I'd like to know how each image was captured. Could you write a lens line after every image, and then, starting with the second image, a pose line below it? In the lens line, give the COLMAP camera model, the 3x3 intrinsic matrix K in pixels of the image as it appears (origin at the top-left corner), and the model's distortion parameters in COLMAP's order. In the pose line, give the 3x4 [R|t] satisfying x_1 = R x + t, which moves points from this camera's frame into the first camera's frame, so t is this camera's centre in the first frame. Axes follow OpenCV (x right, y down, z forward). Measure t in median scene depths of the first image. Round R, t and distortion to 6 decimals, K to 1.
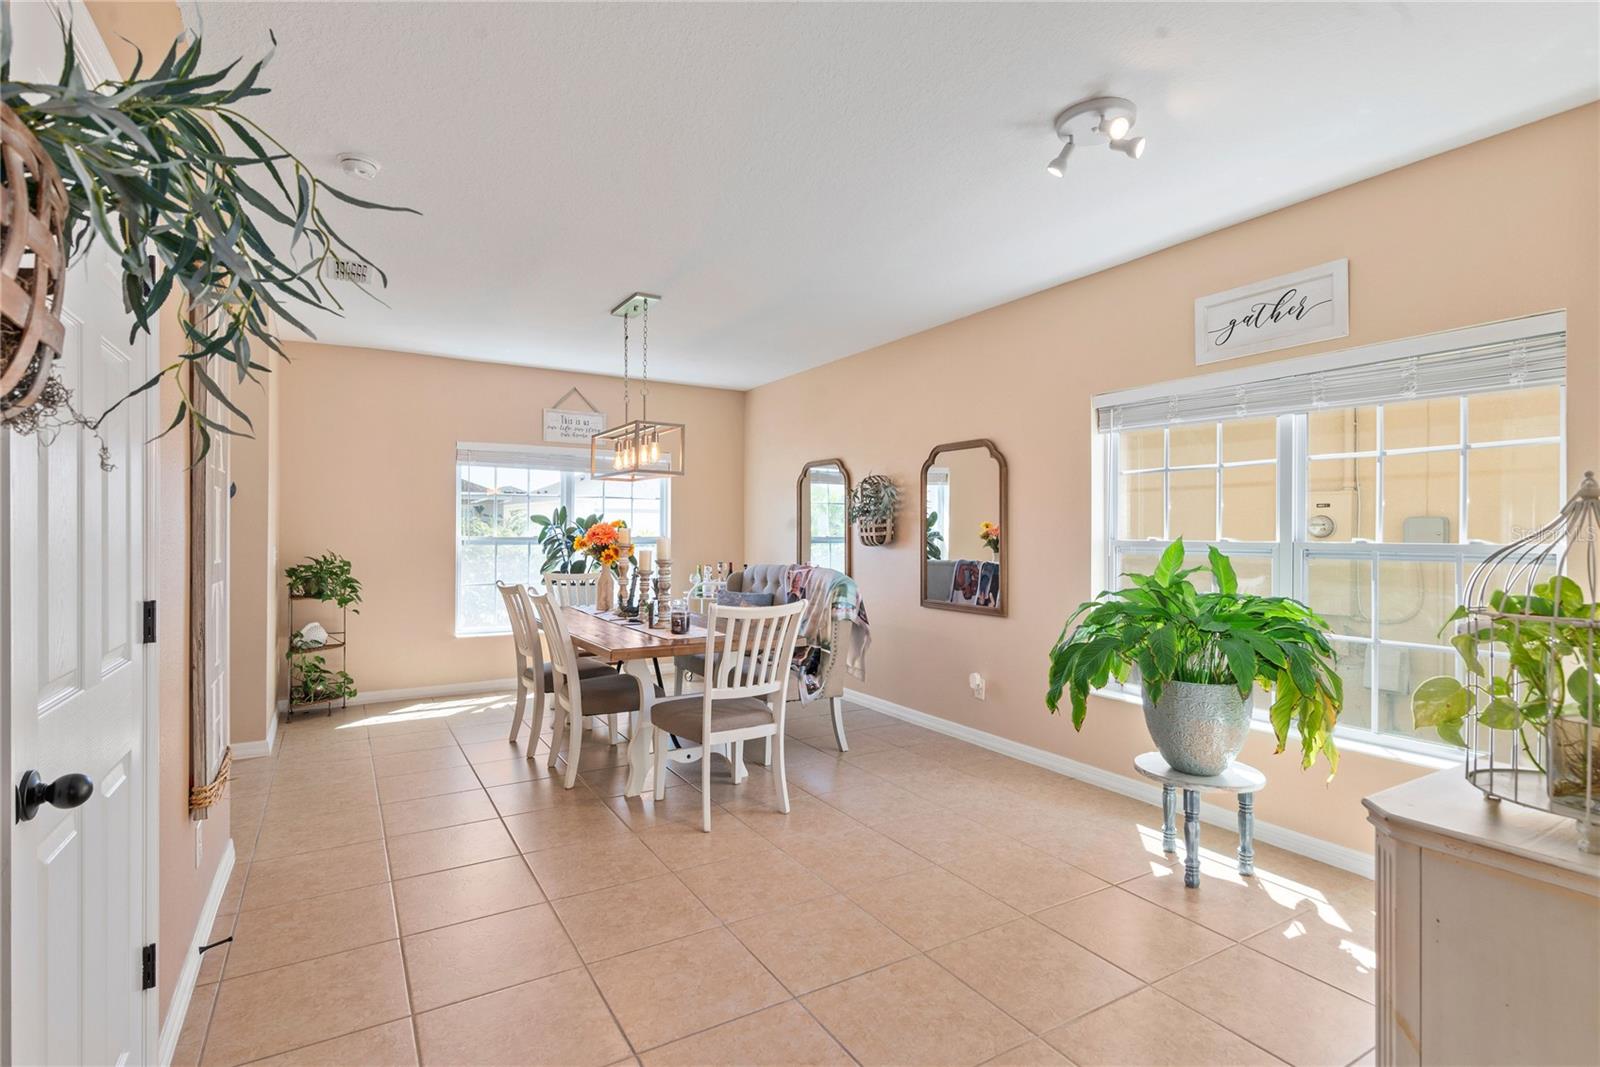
lens RADIAL K [[809.2, 0, 802.9], [0, 809.2, 530.8], [0, 0, 1]] dist [0.001290, 0.000155]
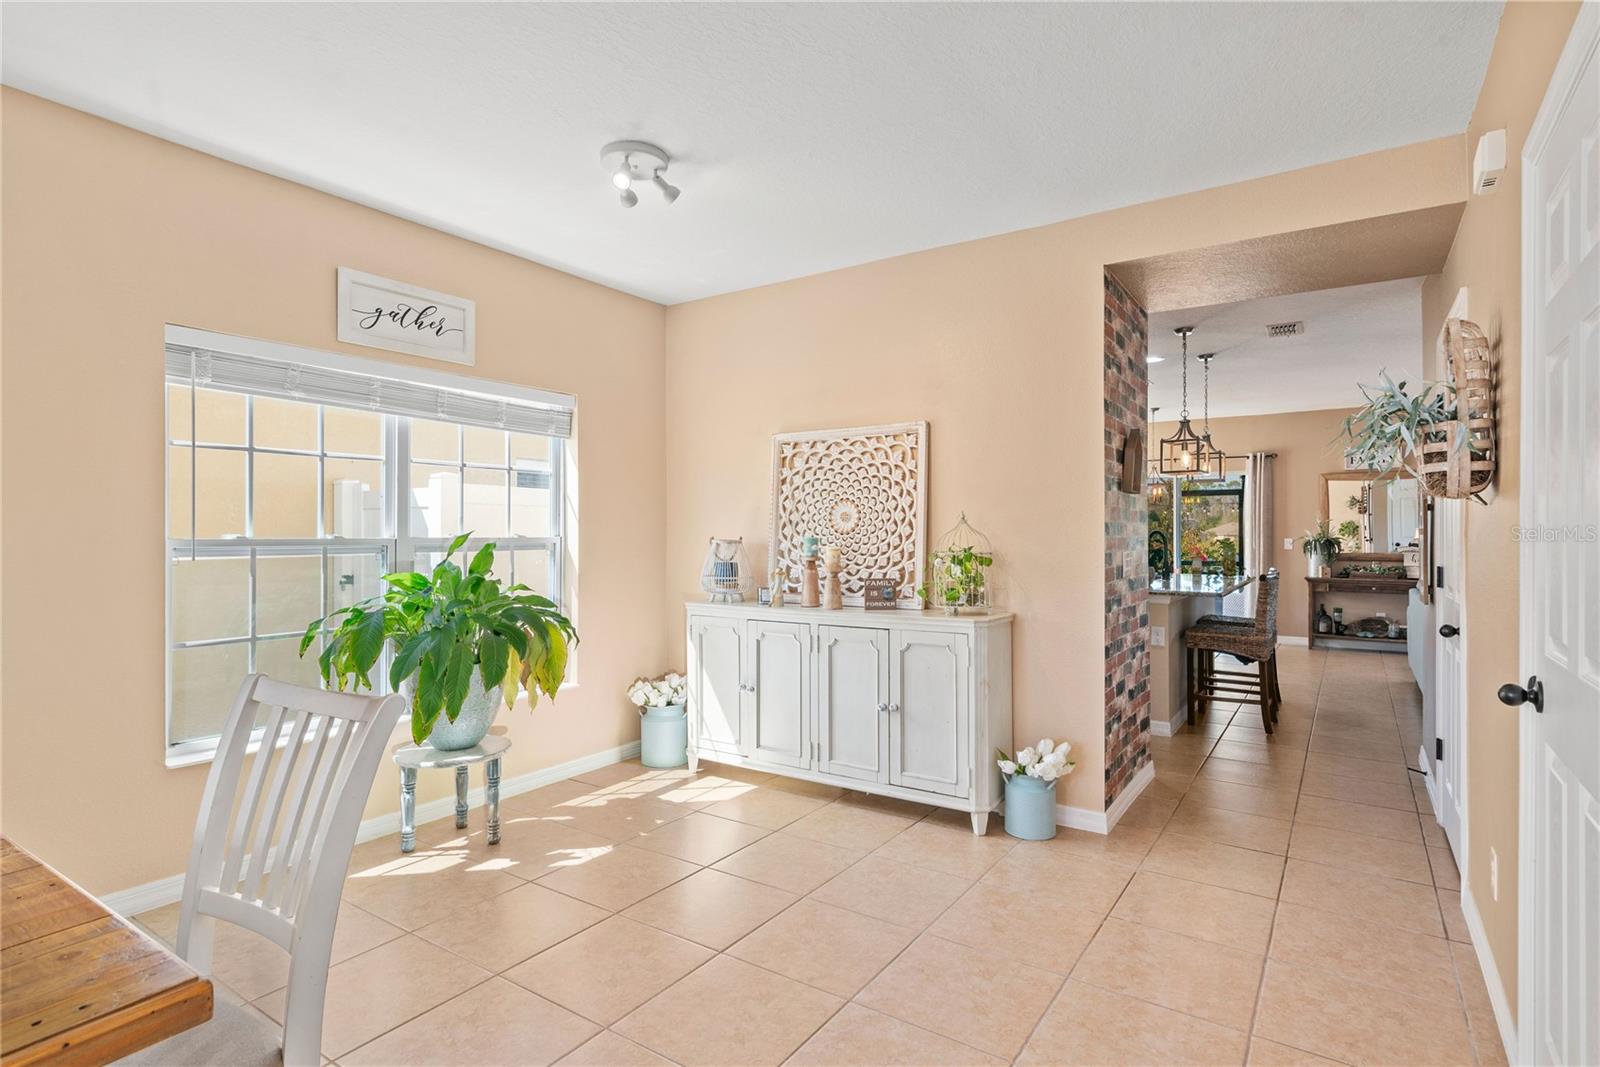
lens RADIAL K [[809.2, 0, 801.2], [0, 809.2, 536.3], [0, 0, 1]] dist [0.001290, 0.000155]
pose [[-0.425802, -0.004306, 0.904806, -0.588769], [-0.003873, 0.999988, 0.002937, 0.008052], [-0.904808, -0.002254, -0.425814, 0.997329]]
